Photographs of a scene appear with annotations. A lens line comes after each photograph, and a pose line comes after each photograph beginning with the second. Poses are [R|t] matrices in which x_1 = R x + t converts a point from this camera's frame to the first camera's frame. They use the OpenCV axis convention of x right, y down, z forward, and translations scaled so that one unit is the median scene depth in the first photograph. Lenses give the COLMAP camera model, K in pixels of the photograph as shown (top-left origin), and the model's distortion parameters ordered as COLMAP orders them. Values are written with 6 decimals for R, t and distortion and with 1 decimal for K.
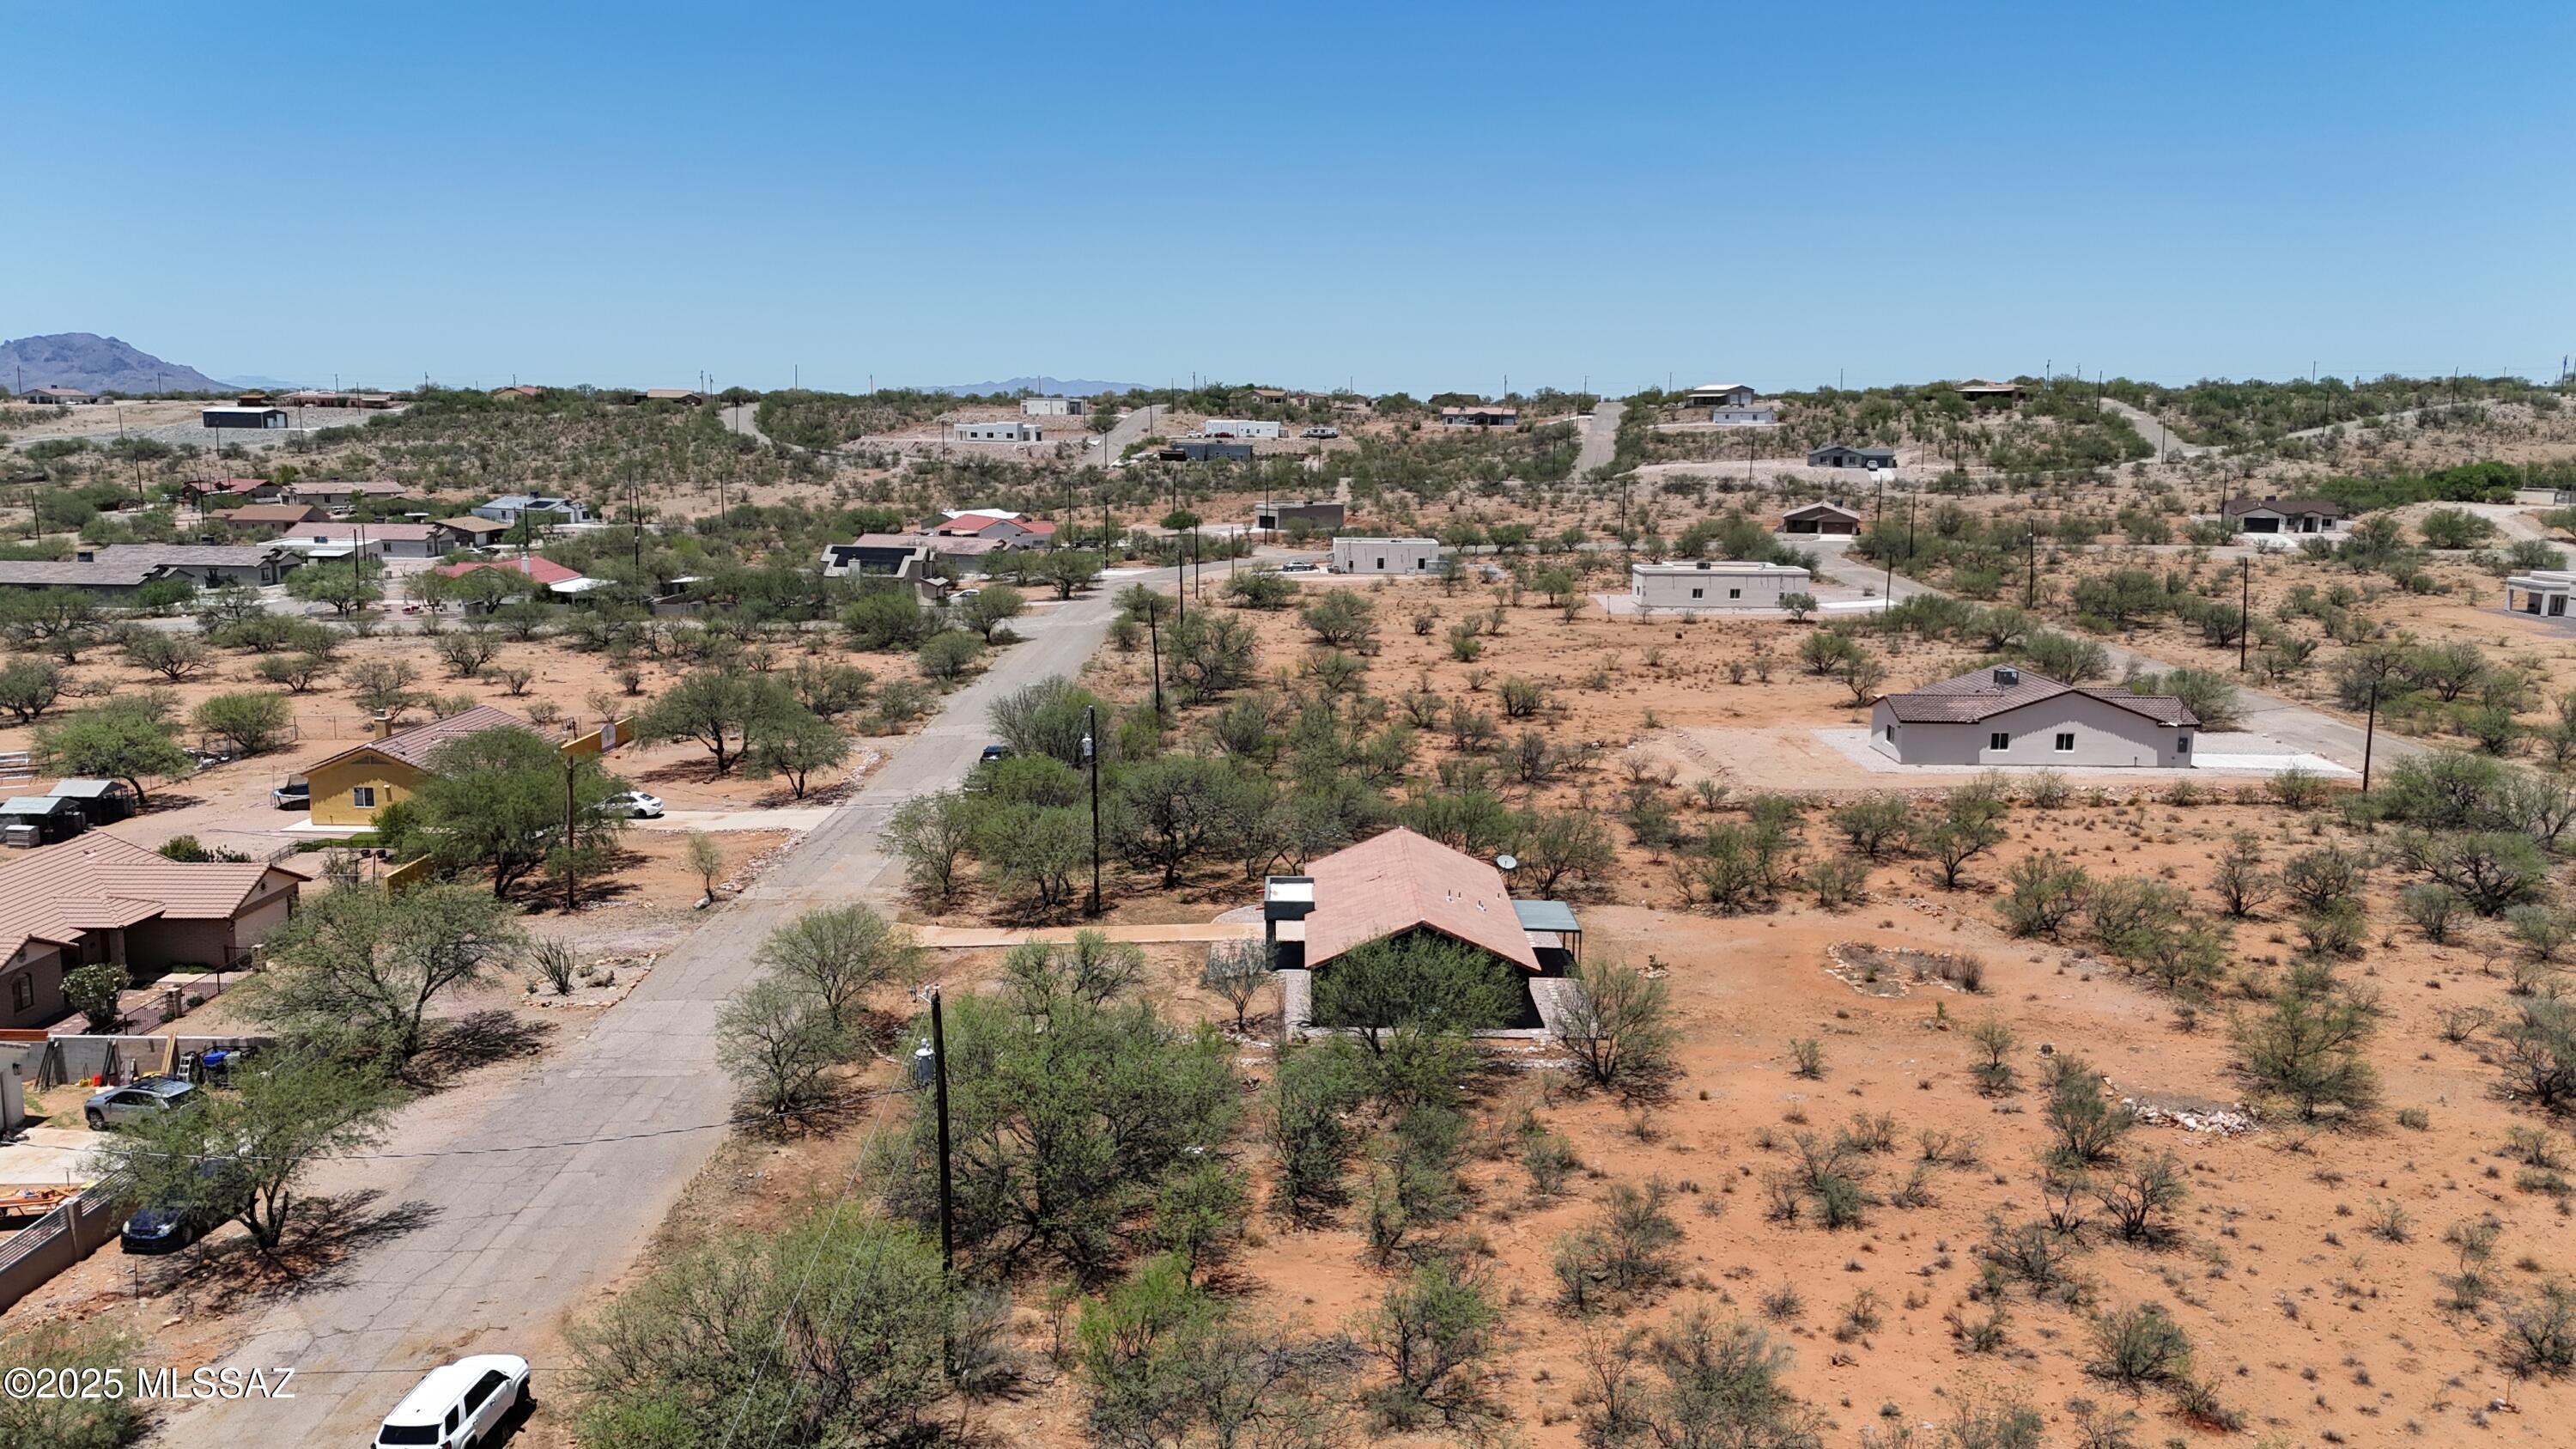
lens RADIAL K [[1882.9, 0, 1288.5], [0, 1882.9, 714.6], [0, 0, 1]] dist [0.073952, -0.069385]
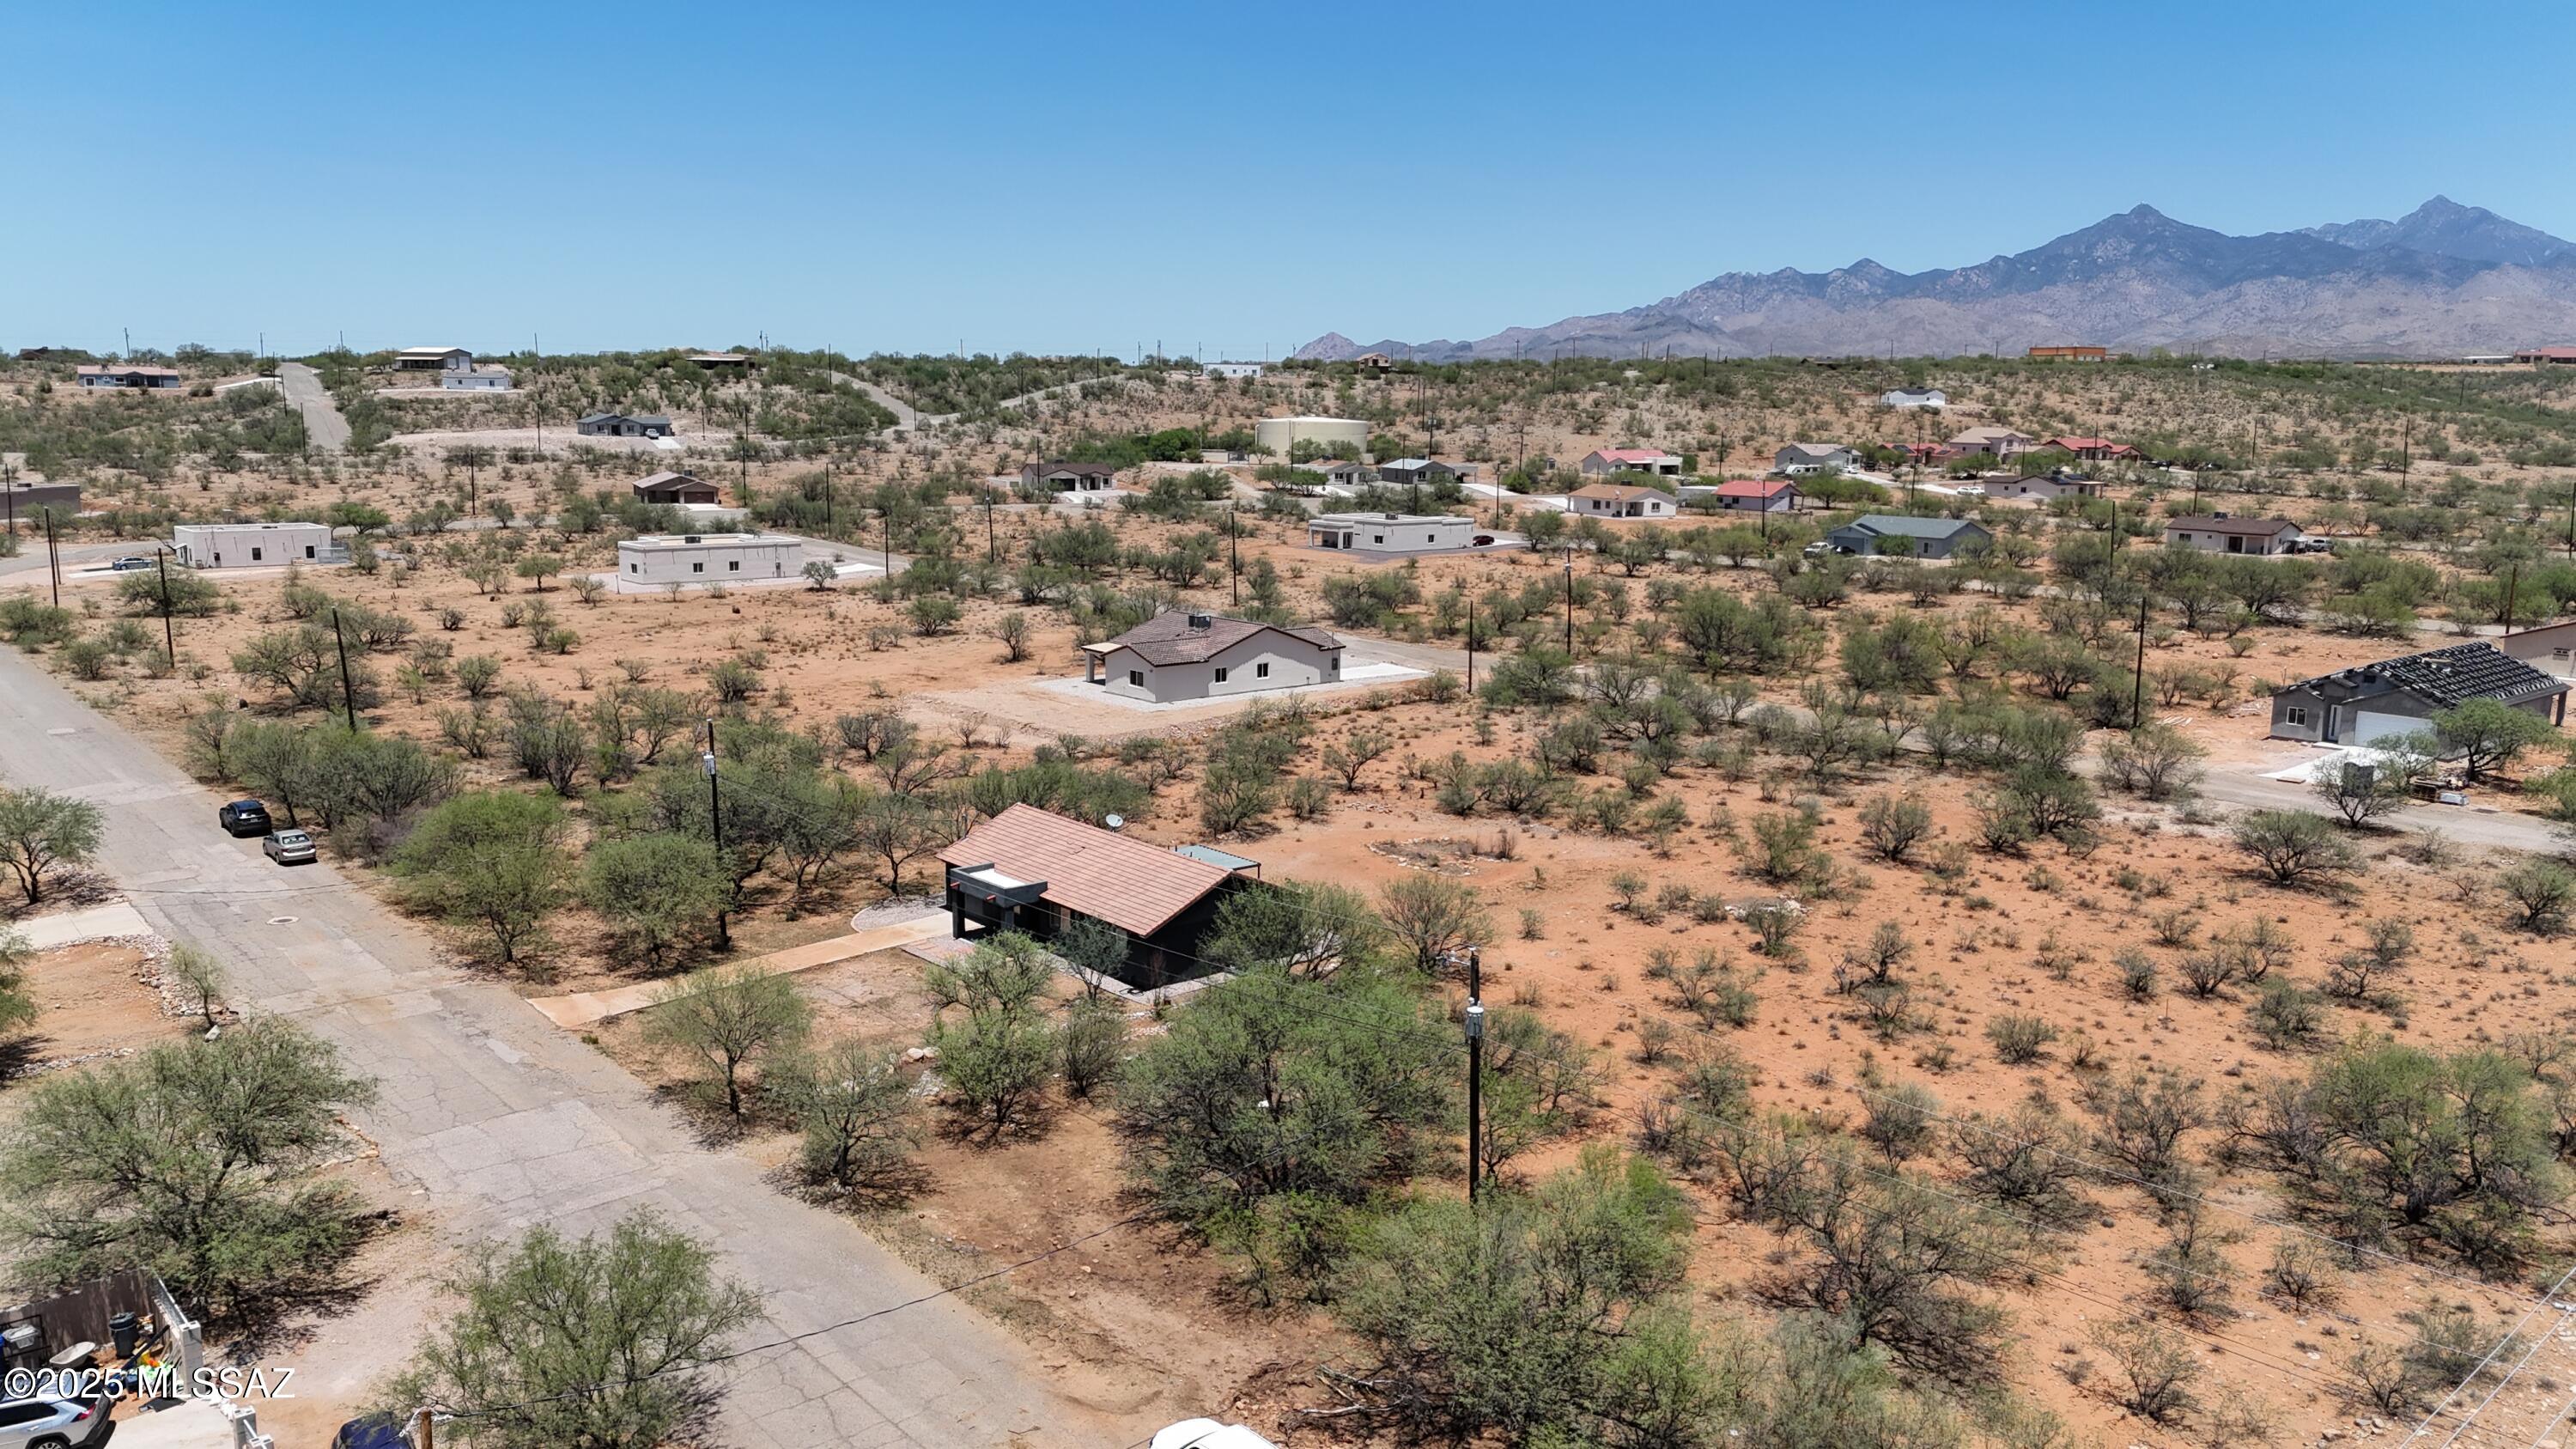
lens RADIAL K [[1882.9, 0, 1279.5], [0, 1882.9, 722.3], [0, 0, 1]] dist [0.073952, -0.069385]
pose [[0.766337, -0.110446, 0.632874, -0.089008], [0.096522, 0.993724, 0.056543, -0.005052], [-0.635147, 0.017755, 0.772187, 0.021320]]
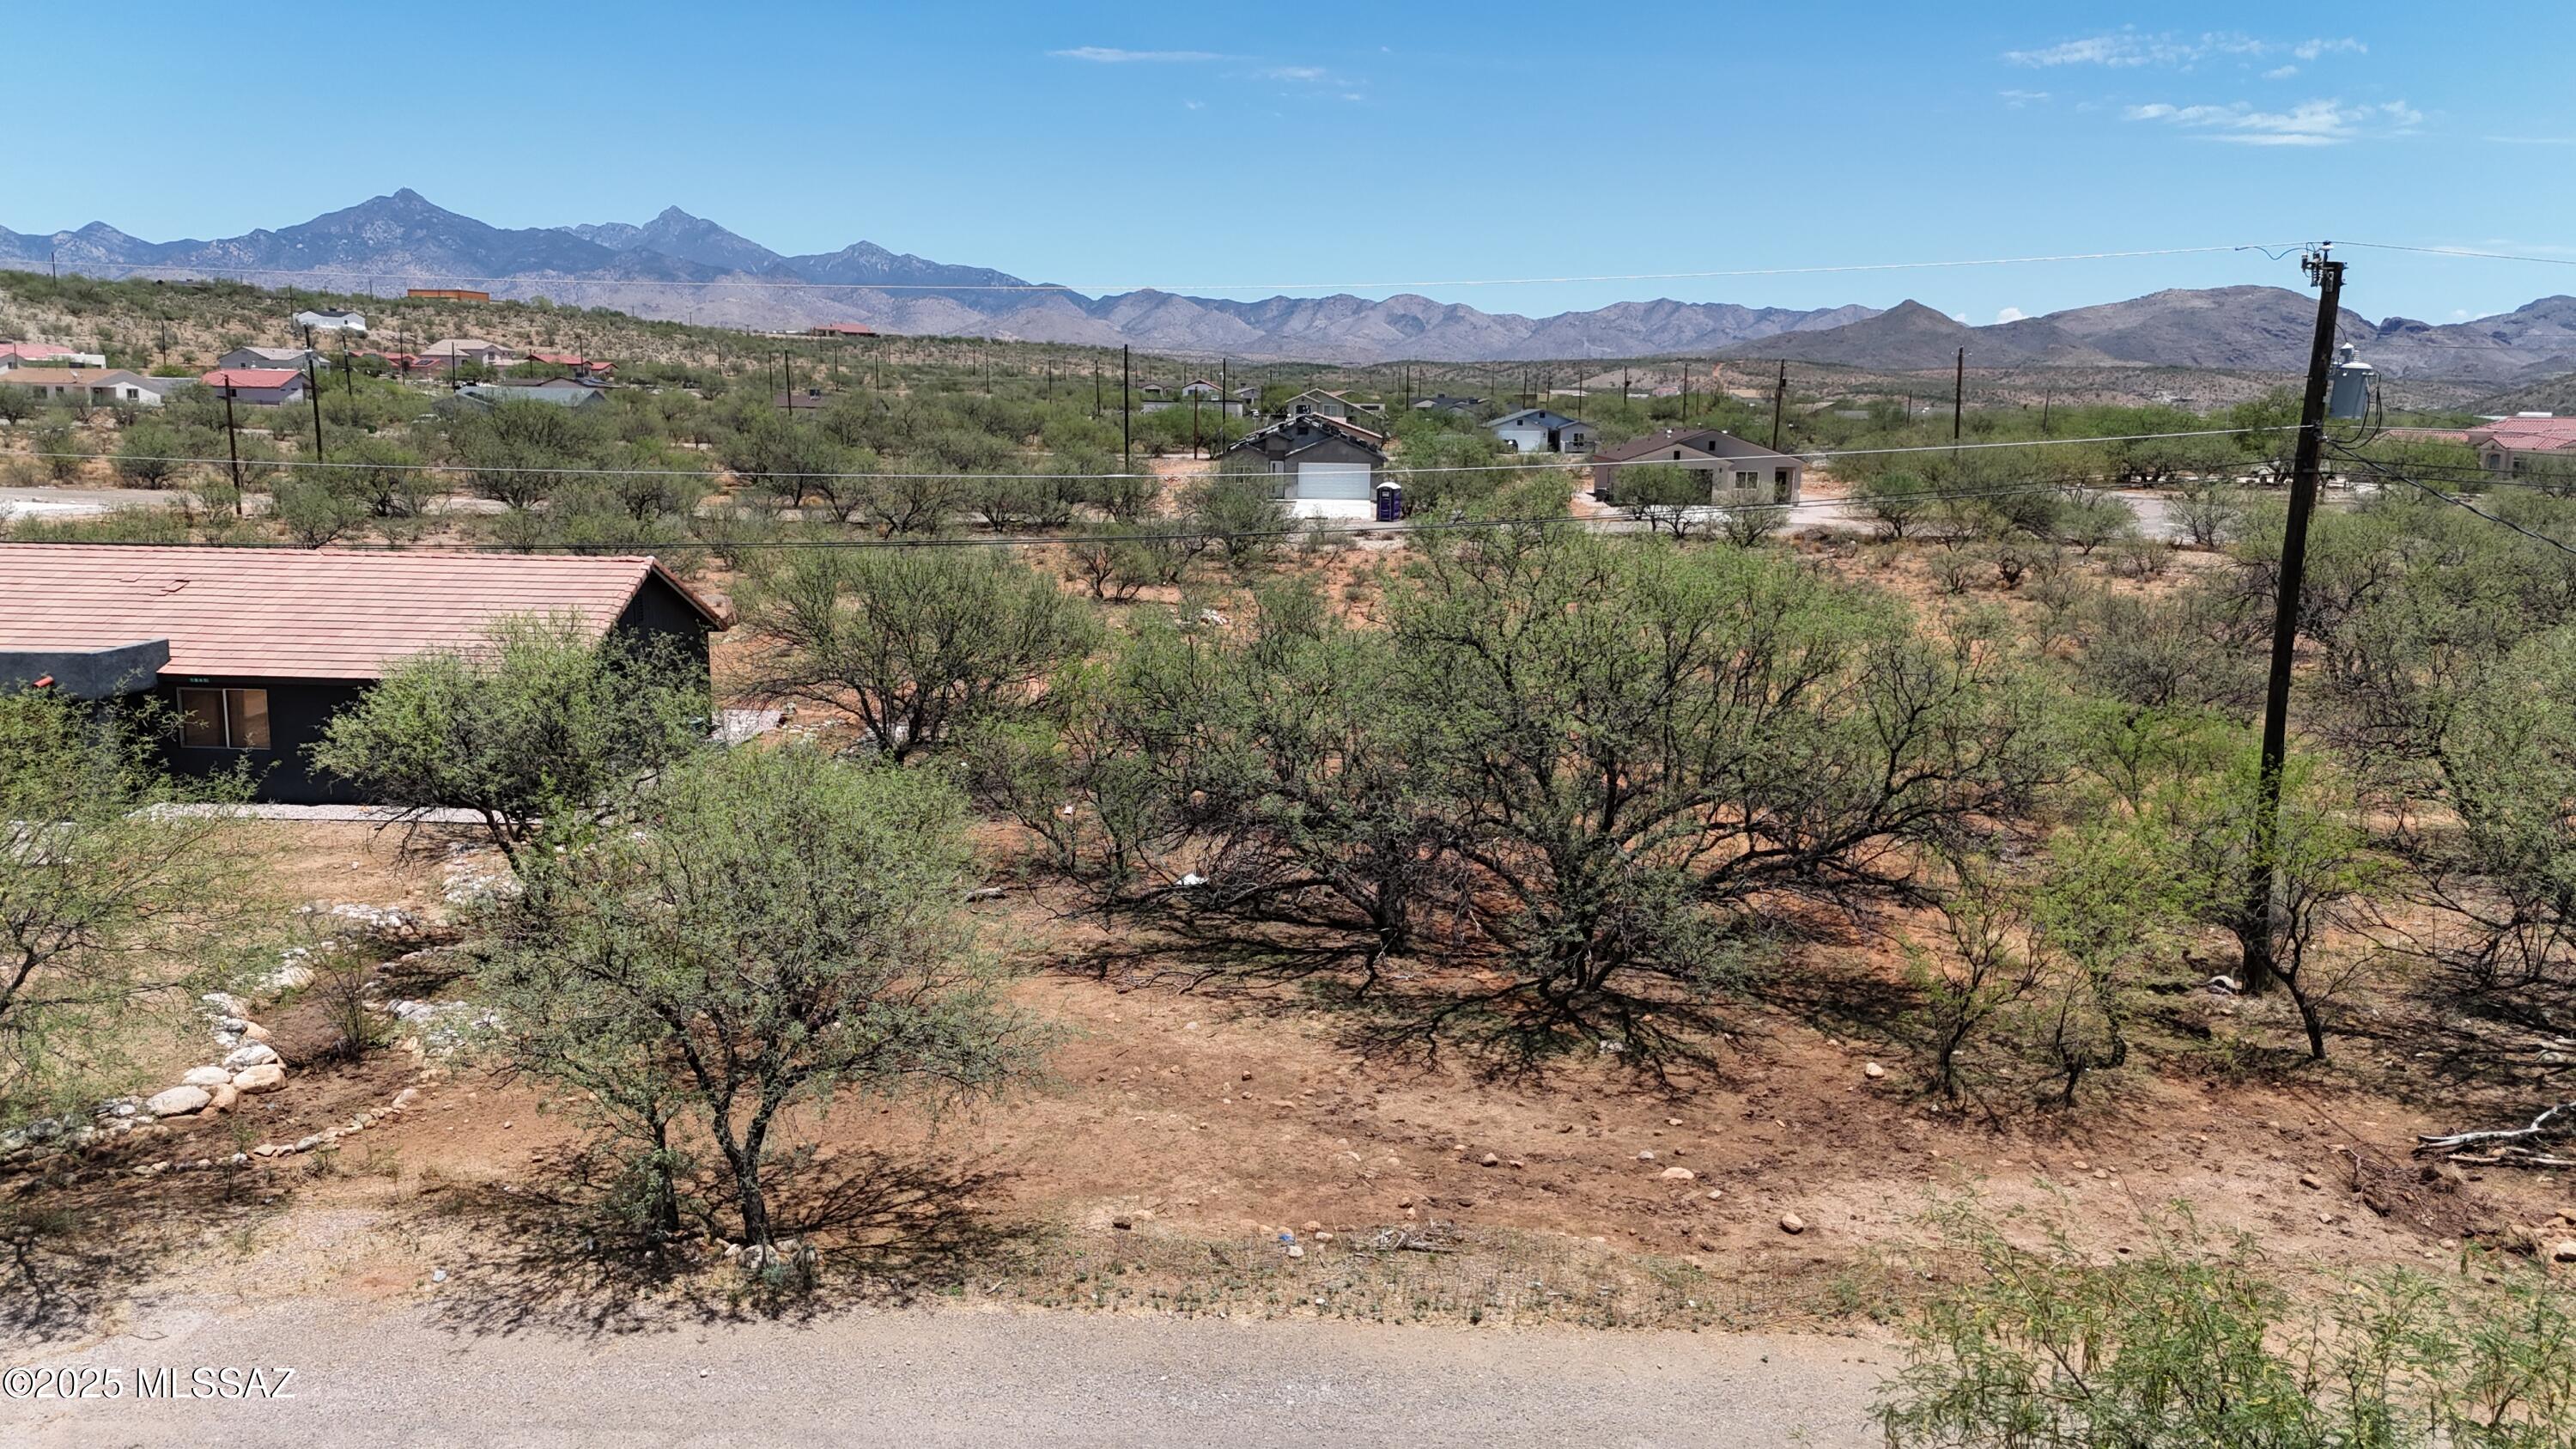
lens RADIAL K [[1882.9, 0, 1288.3], [0, 1882.9, 727.9], [0, 0, 1]] dist [0.073952, -0.069385]
pose [[0.040018, -0.176856, 0.983423, -0.070845], [0.139810, 0.975520, 0.169745, 0.014168], [-0.989369, 0.130699, 0.063764, 0.121195]]
